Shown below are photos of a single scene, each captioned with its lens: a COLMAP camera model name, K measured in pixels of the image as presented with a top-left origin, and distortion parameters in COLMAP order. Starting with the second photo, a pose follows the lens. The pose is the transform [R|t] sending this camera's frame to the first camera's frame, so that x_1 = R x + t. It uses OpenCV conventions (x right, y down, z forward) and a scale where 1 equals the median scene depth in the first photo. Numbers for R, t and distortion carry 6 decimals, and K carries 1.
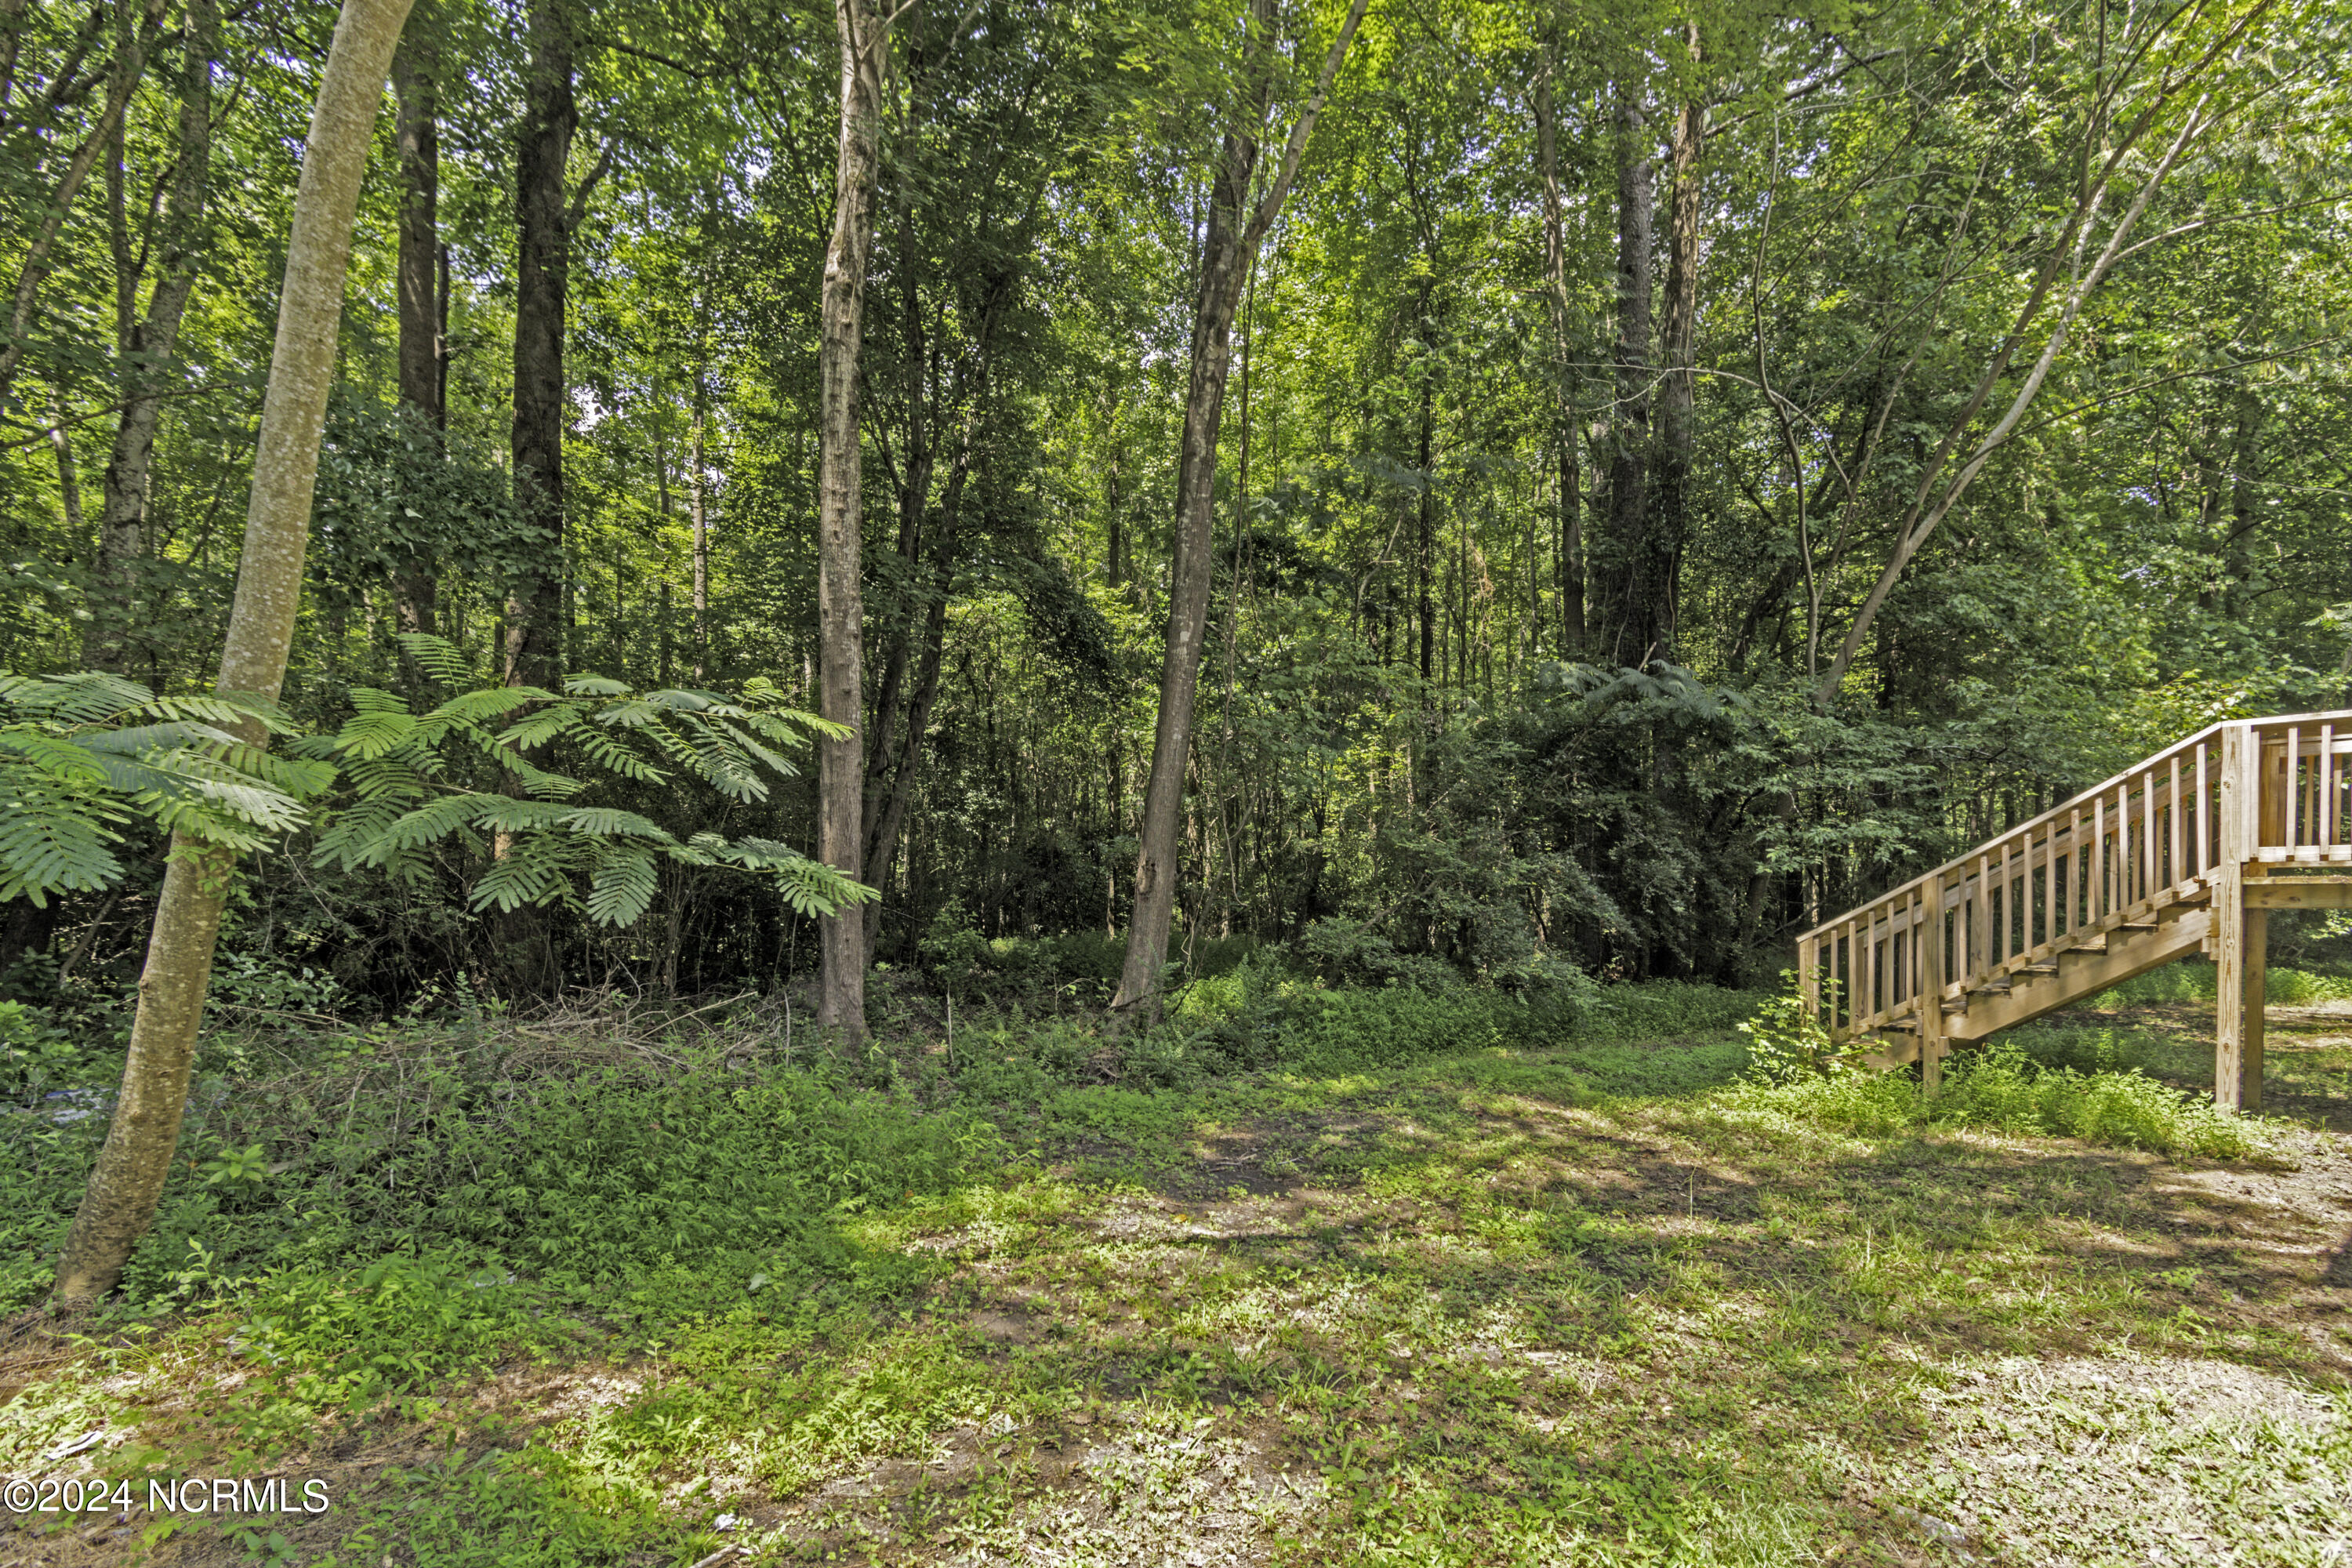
lens RADIAL K [[1103.6, 0, 1176.7], [0, 1103.6, 906.7], [0, 0, 1]] dist [0.001905, -0.001199]
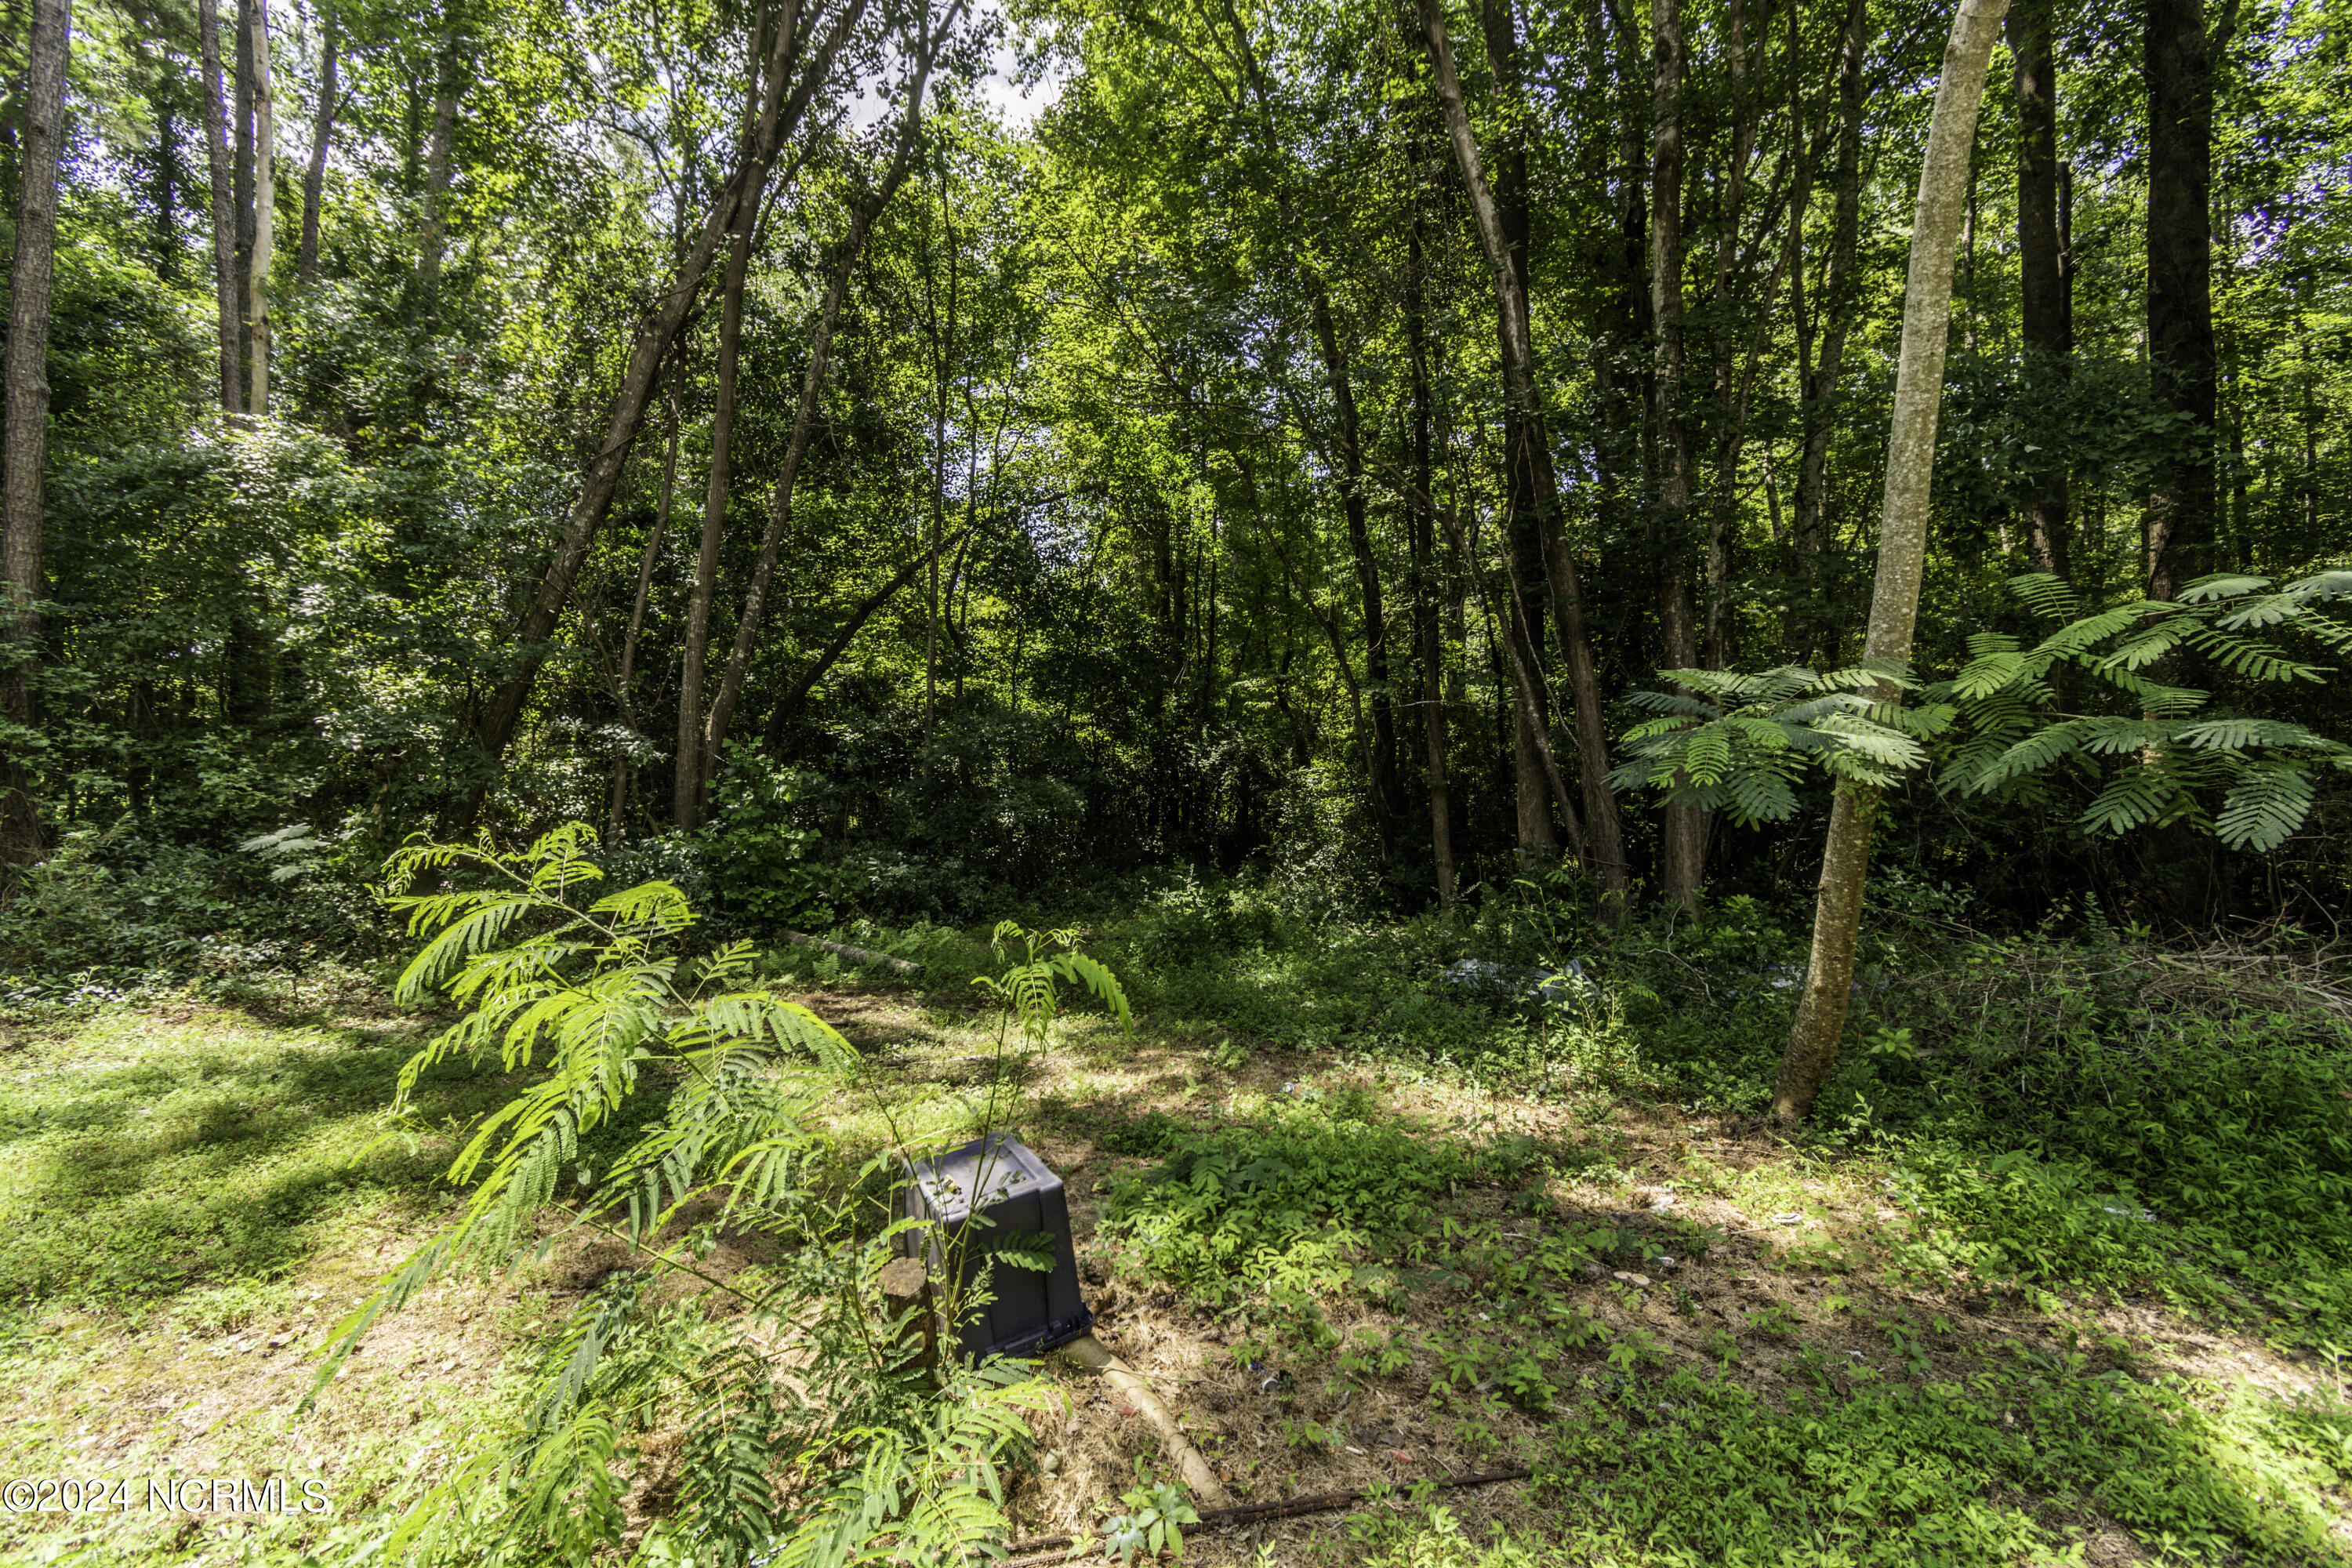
lens RADIAL K [[1113.6, 0, 1230.6], [0, 1113.6, 799.7], [0, 0, 1]] dist [0.000691, -0.001194]
pose [[0.317085, -0.025800, -0.948046, 0.091739], [0.005585, 0.999663, -0.025336, -0.004433], [0.948381, 0.002739, 0.317123, -0.080199]]
